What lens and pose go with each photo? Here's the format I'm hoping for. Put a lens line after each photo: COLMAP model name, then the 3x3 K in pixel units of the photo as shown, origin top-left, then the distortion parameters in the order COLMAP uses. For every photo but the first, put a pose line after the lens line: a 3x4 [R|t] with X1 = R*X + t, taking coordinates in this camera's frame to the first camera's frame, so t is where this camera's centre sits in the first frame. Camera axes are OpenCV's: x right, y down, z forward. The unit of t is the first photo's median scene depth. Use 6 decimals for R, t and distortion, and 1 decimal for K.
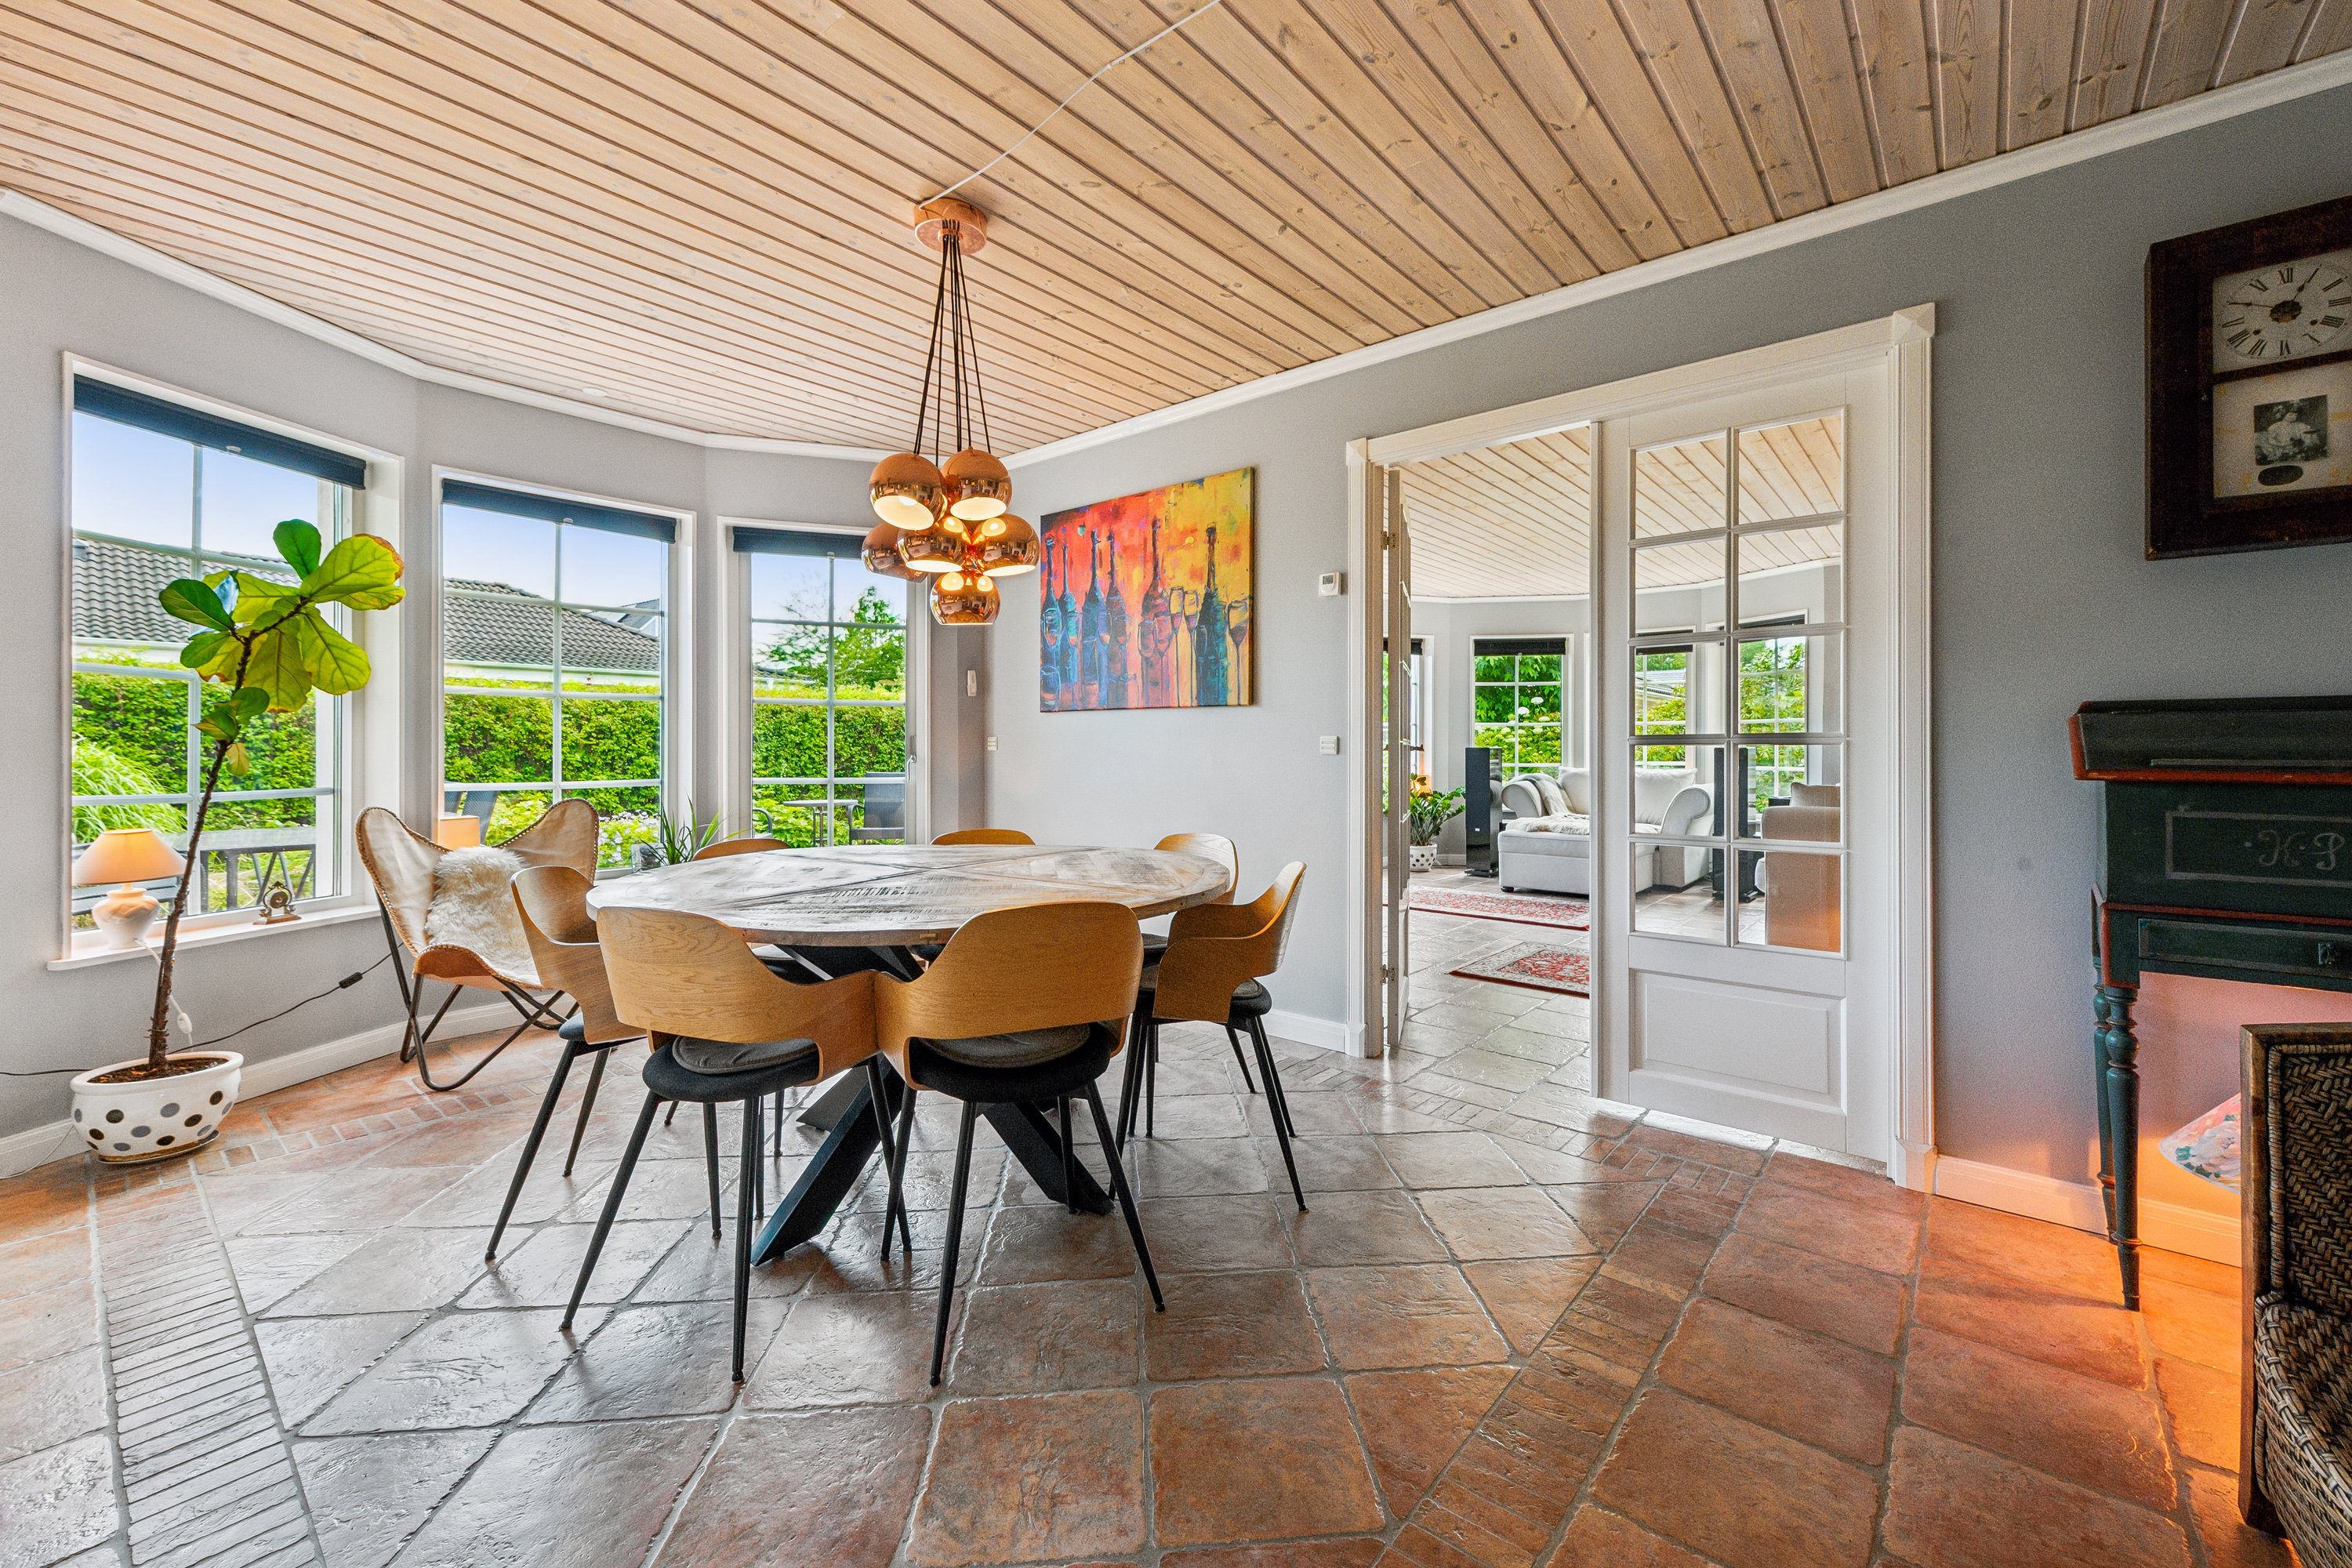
lens RADIAL K [[932.0, 0, 1181.7], [0, 932.0, 760.1], [0, 0, 1]] dist [0.008415, -0.000897]
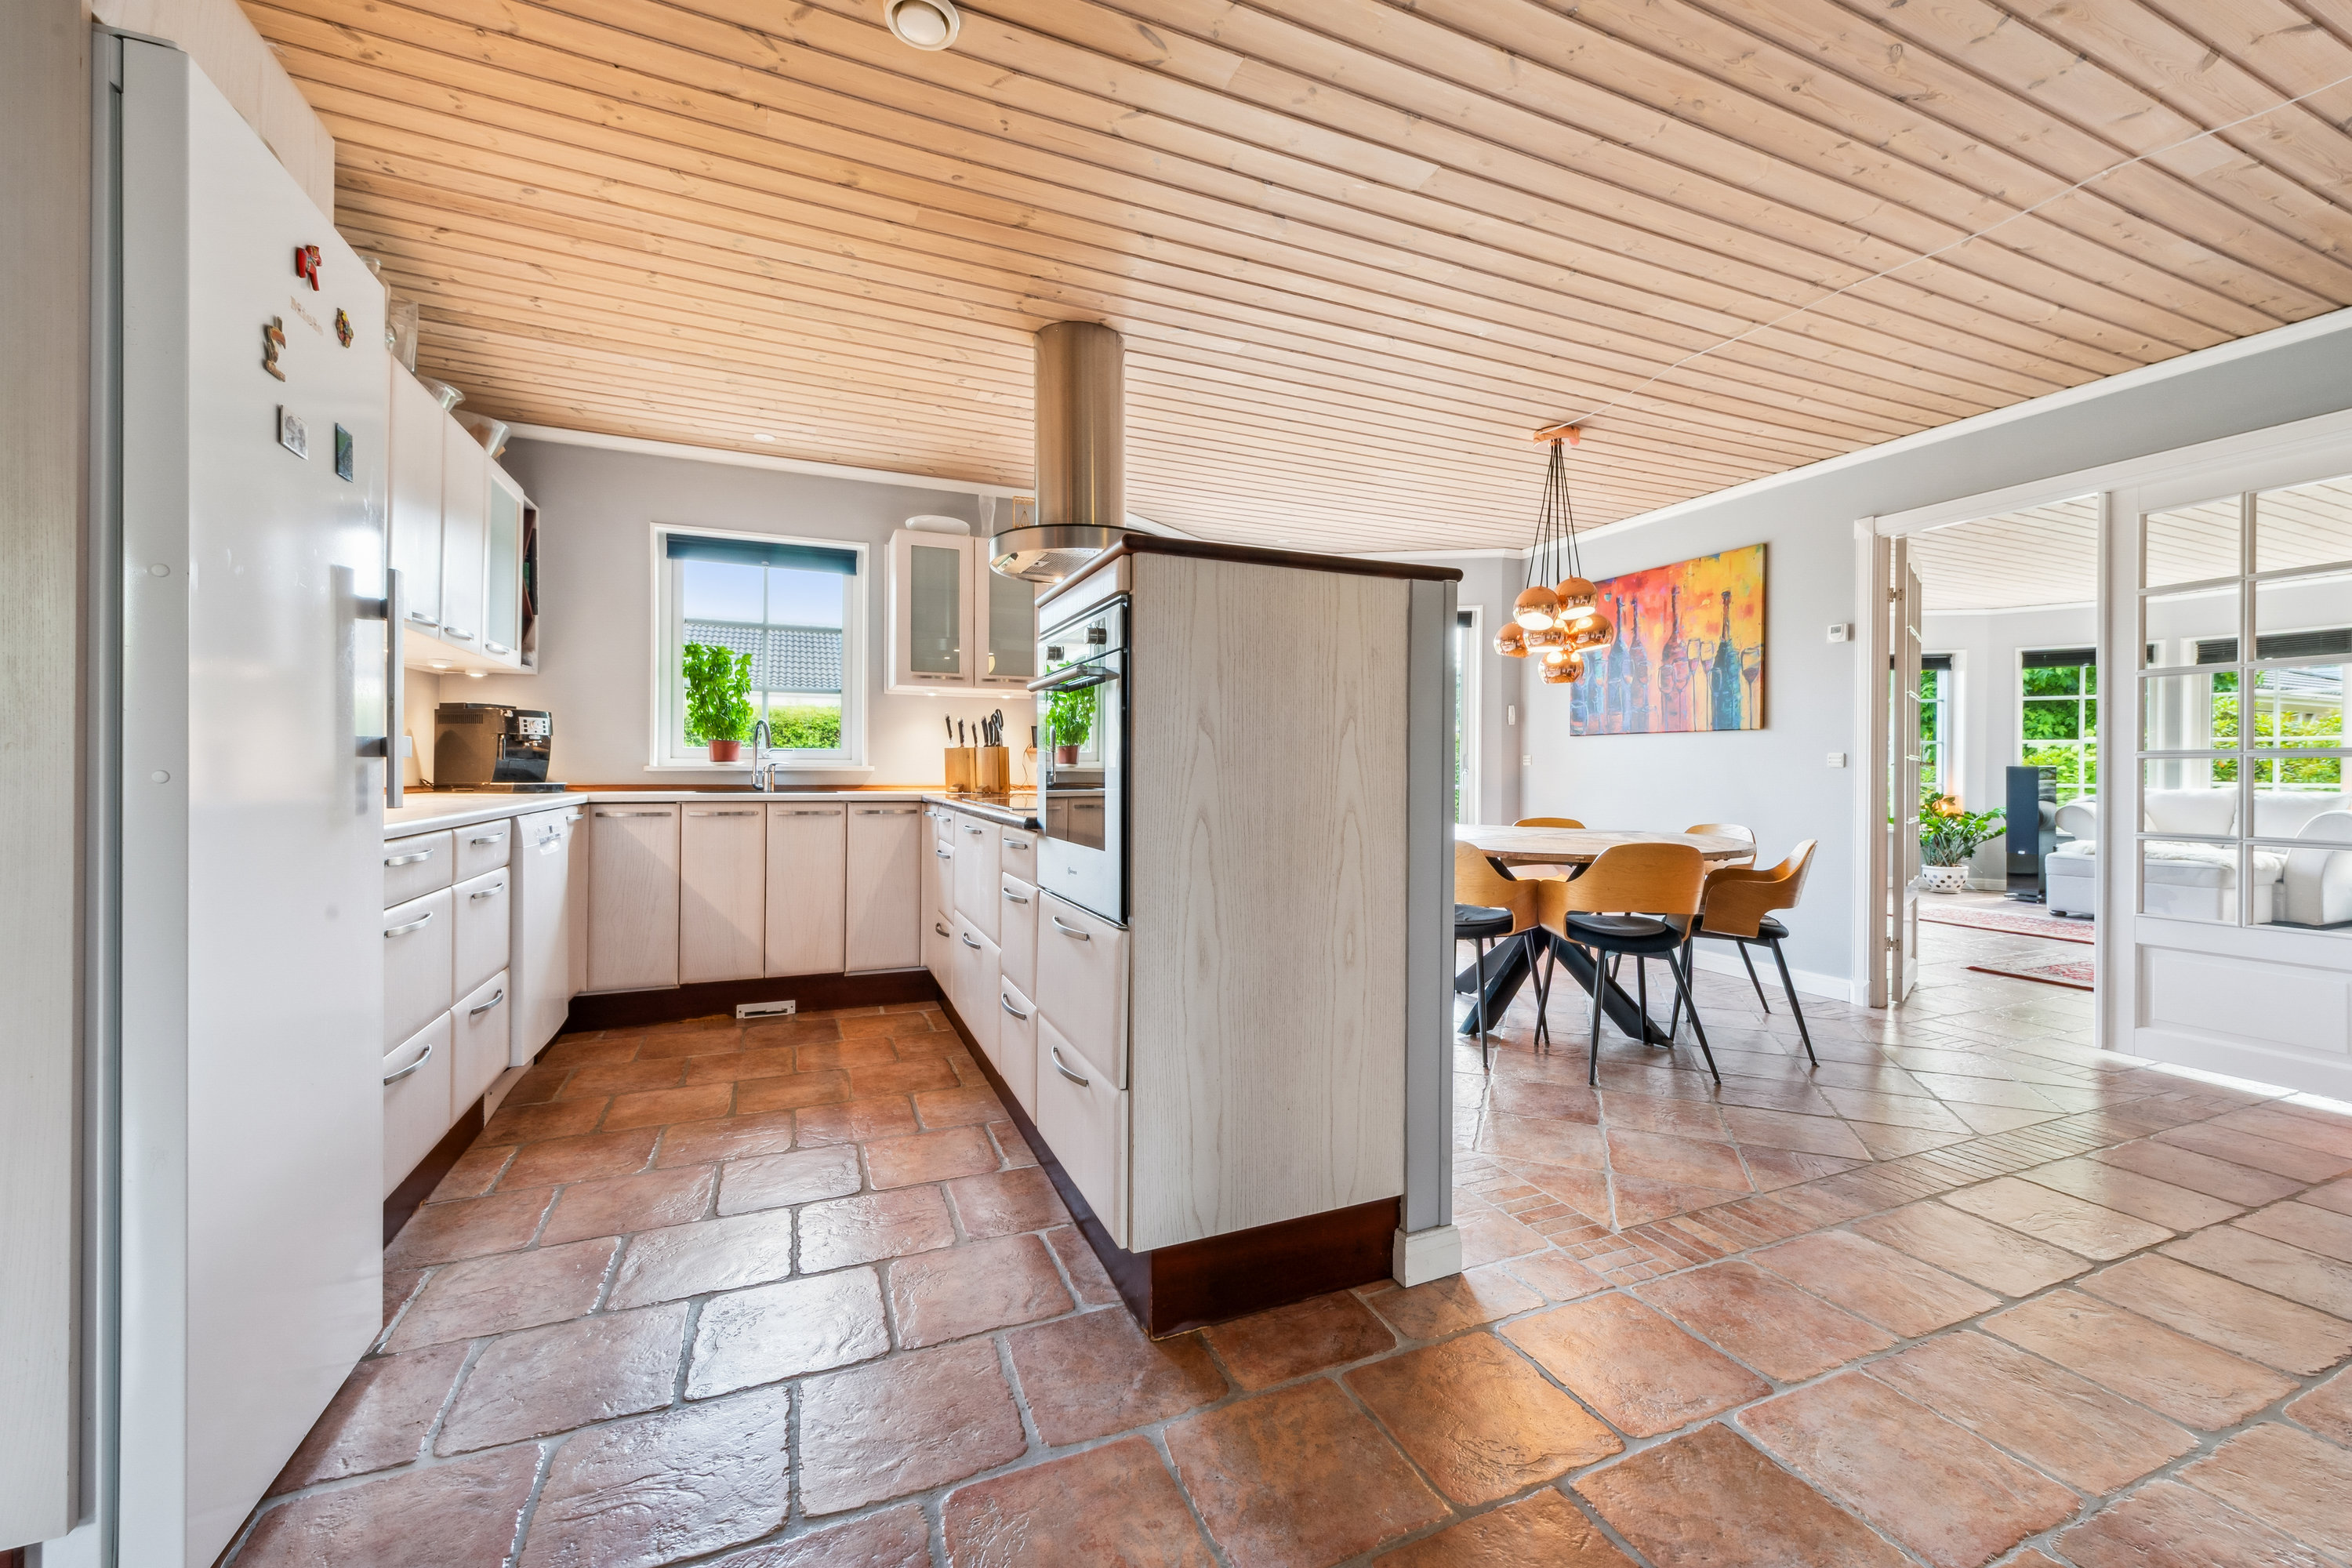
lens RADIAL K [[932.0, 0, 1182.4], [0, 932.0, 774.6], [0, 0, 1]] dist [0.008415, -0.000897]
pose [[0.900902, 0.005881, -0.433983, -0.086669], [-0.009368, 0.999939, -0.005898, 0.018941], [0.433921, 0.009379, 0.900902, -0.508522]]
